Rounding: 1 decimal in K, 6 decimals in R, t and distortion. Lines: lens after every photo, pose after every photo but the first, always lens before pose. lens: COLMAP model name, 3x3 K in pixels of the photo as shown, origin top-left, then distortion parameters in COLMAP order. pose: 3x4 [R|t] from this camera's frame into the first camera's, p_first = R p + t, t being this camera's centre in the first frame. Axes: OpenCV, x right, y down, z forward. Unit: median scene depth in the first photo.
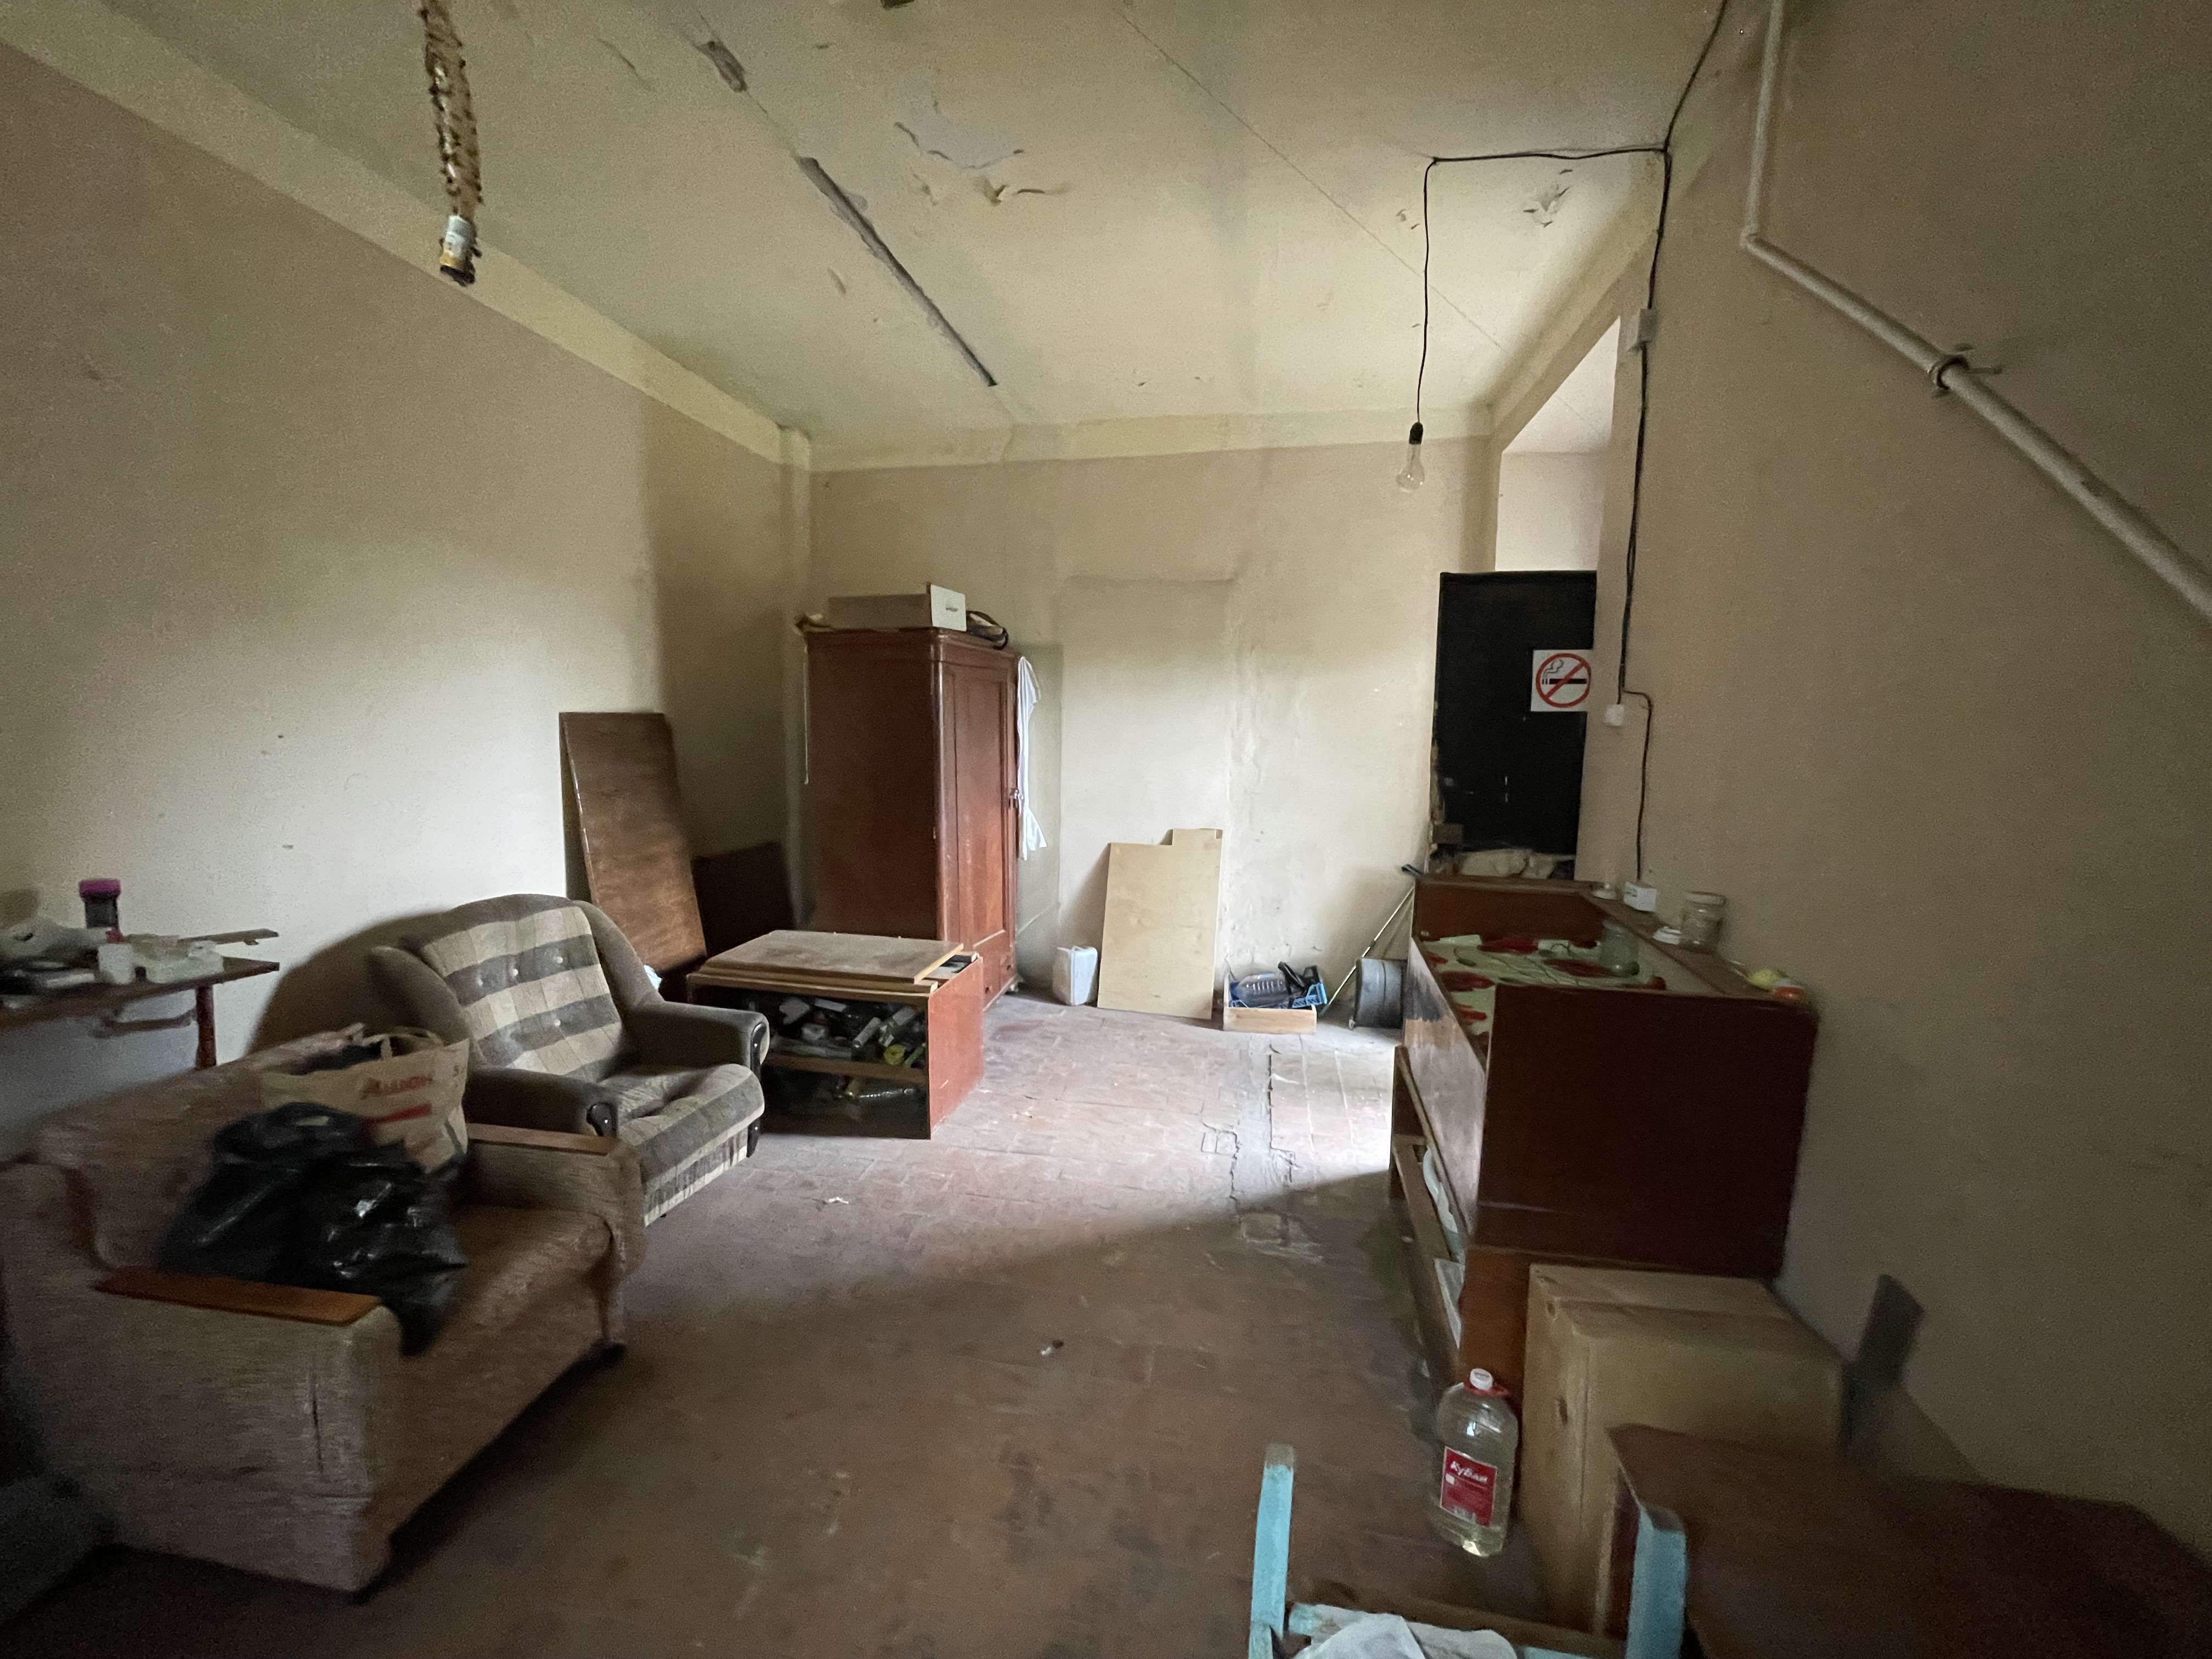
lens RADIAL K [[887.5, 0, 1102.4], [0, 887.5, 826.8], [0, 0, 1]] dist [-0.004941, 0.000491]
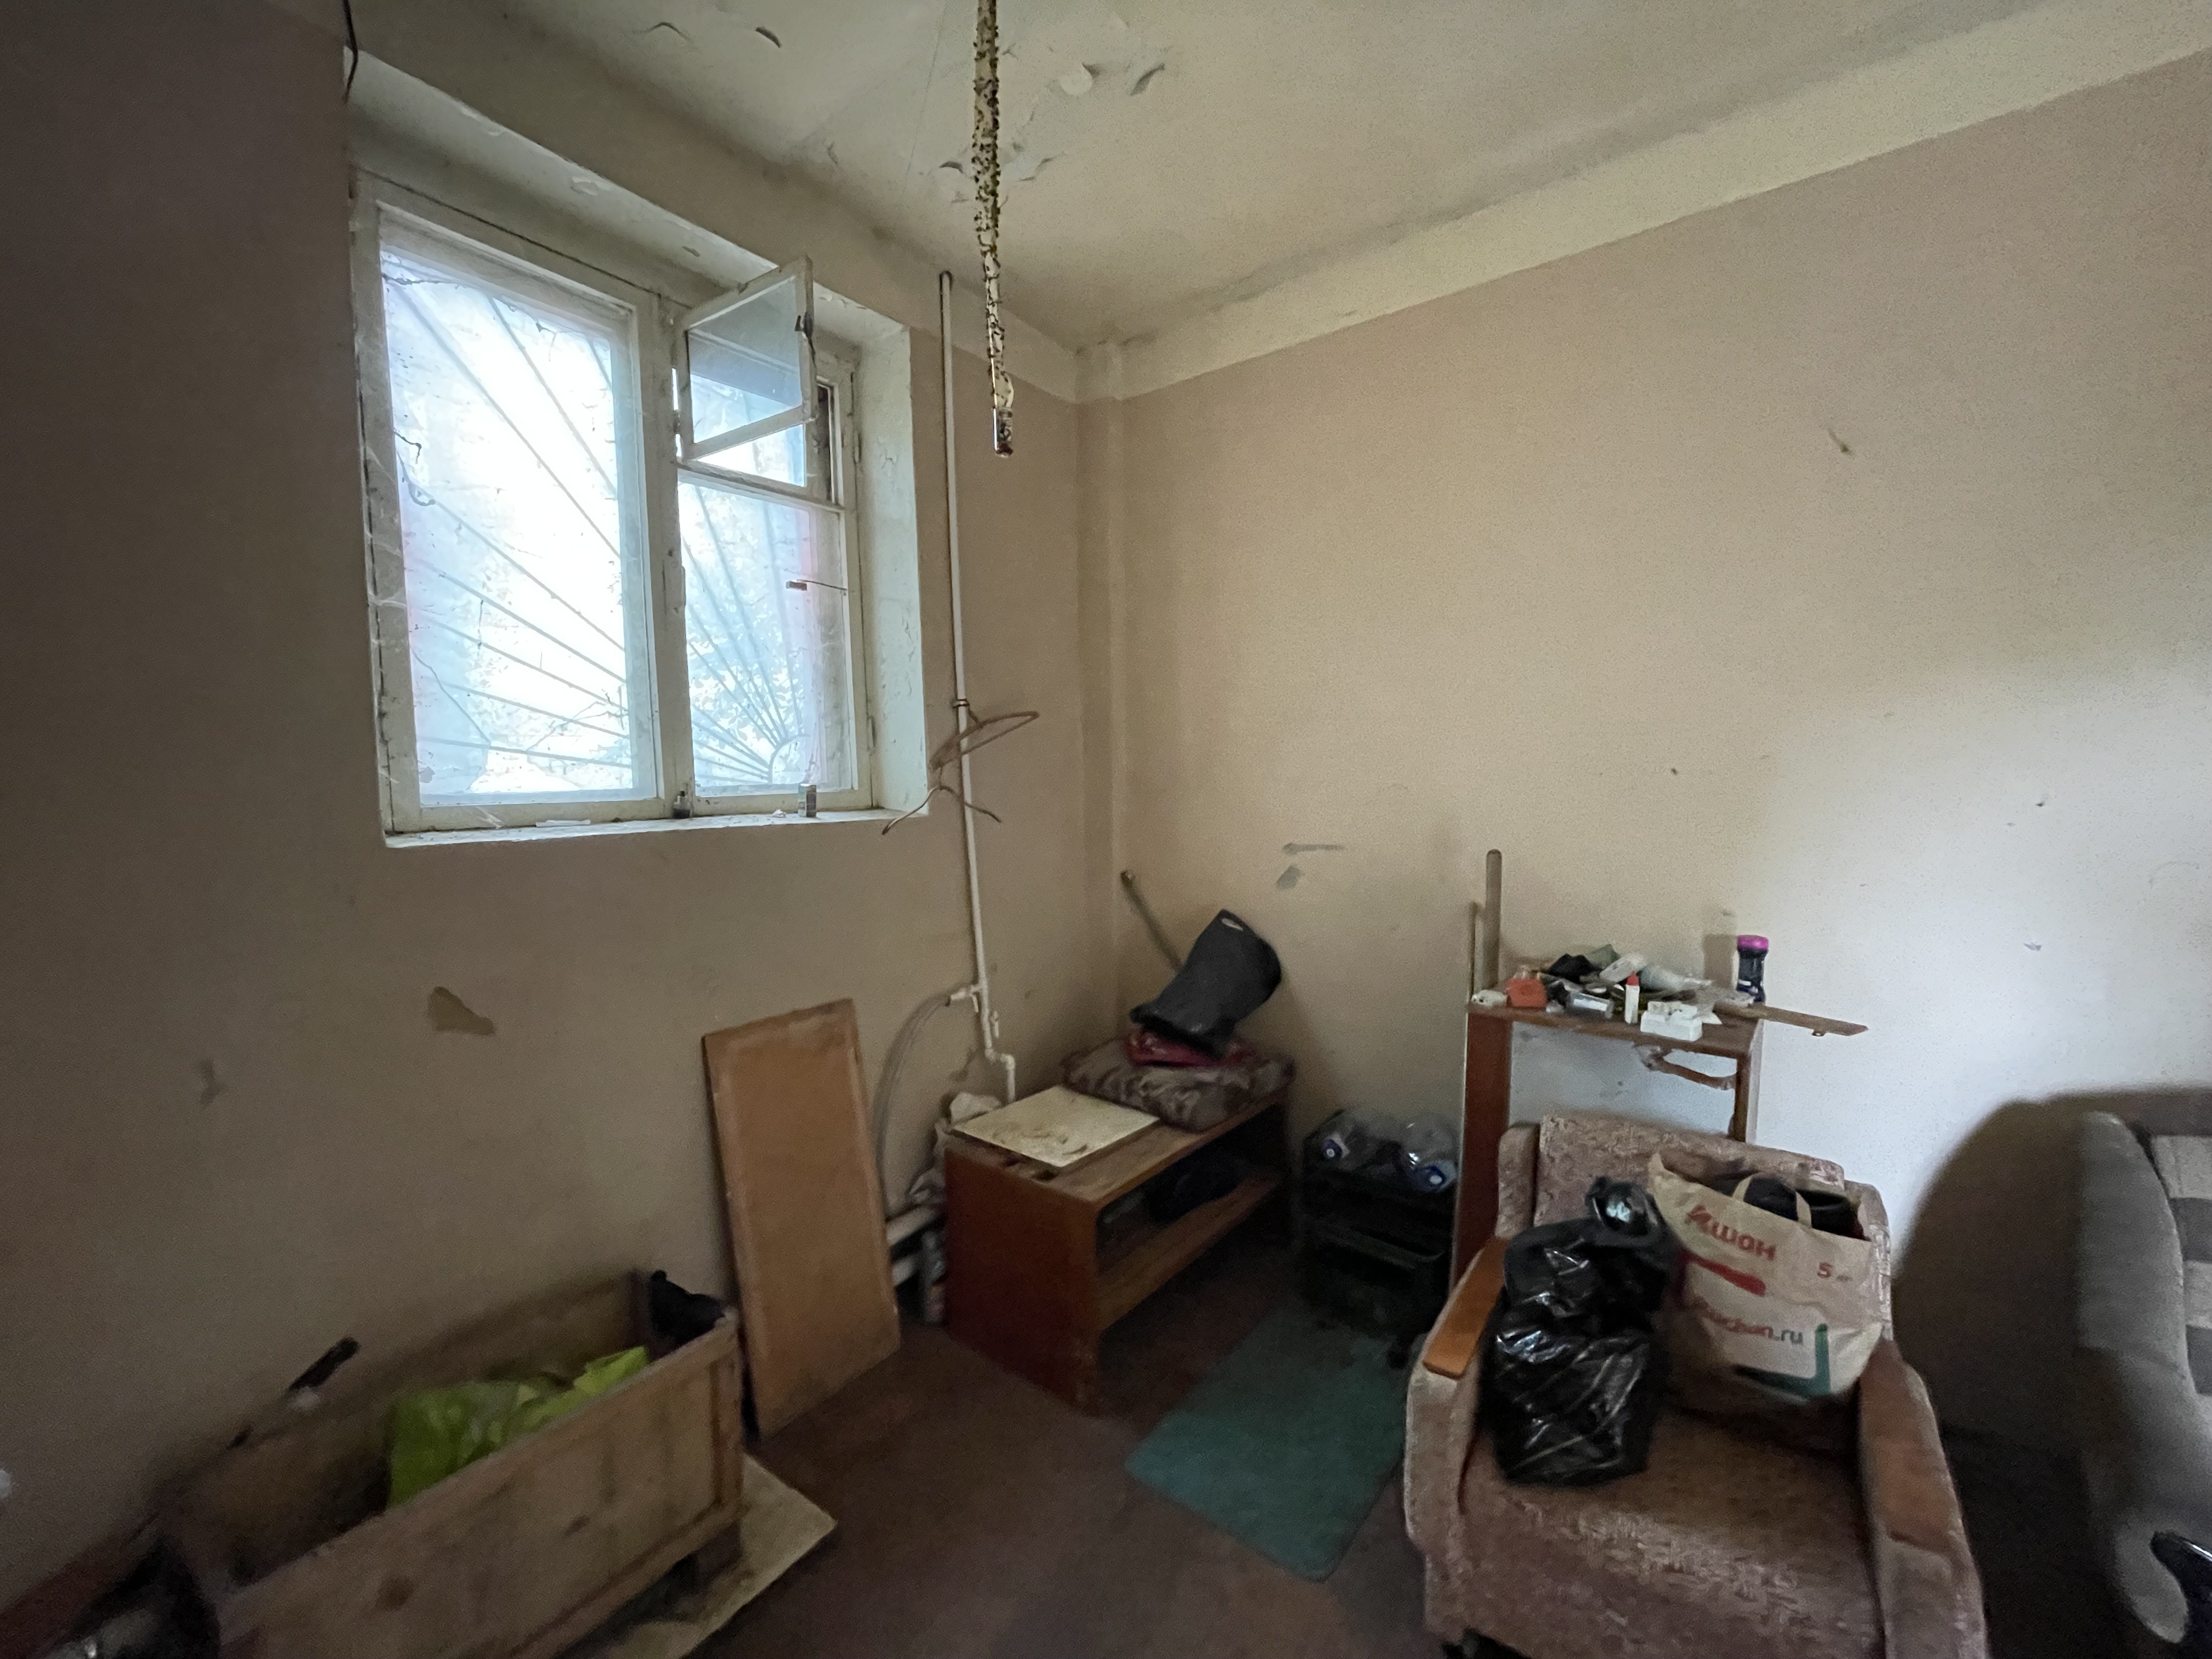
lens RADIAL K [[887.5, 0, 1102.4], [0, 887.5, 826.8], [0, 0, 1]] dist [-0.004941, 0.000491]
pose [[-0.443903, 0.038330, -0.895255, 0.111770], [-0.093194, 0.991692, 0.088669, -0.063752], [0.891215, 0.122793, -0.436643, 0.514677]]
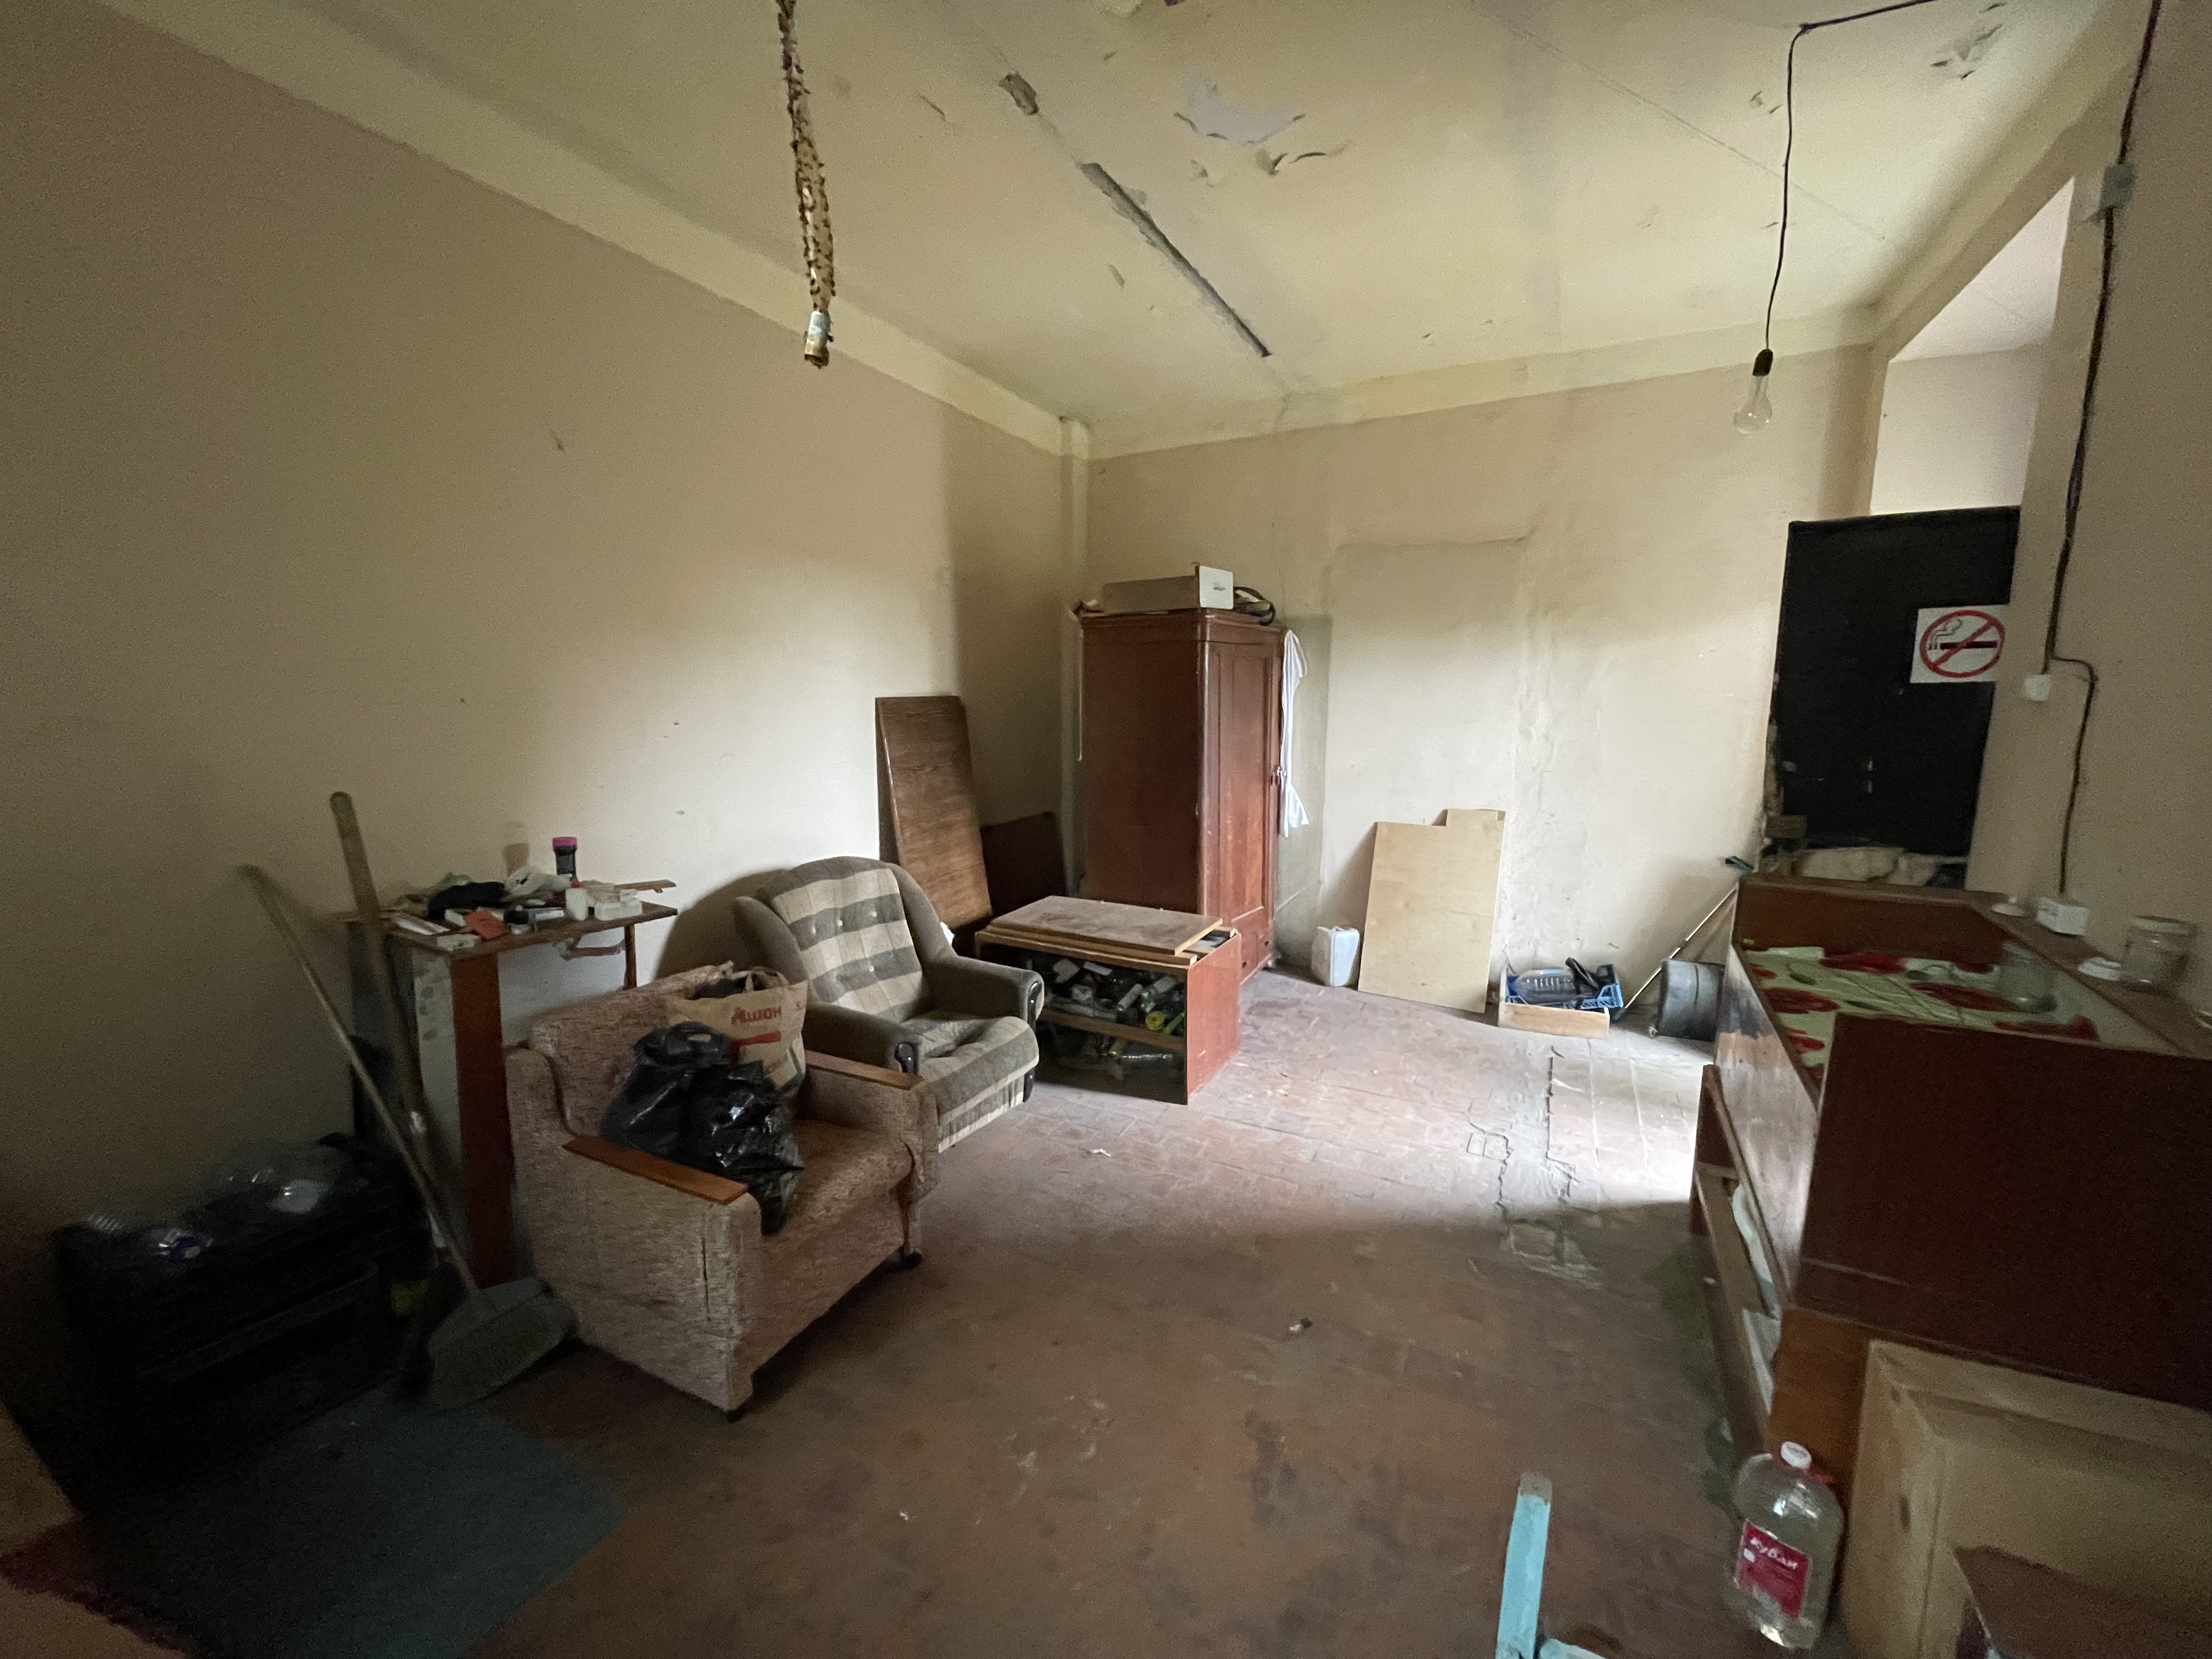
lens RADIAL K [[887.1, 0, 1102.8], [0, 887.1, 825.0], [0, 0, 1]] dist [-0.001106, 0.000009]
pose [[0.957490, 0.028306, -0.287075, 0.000824], [-0.018555, 0.999157, 0.036630, -0.014329], [0.287870, -0.029746, 0.957207, -0.016624]]
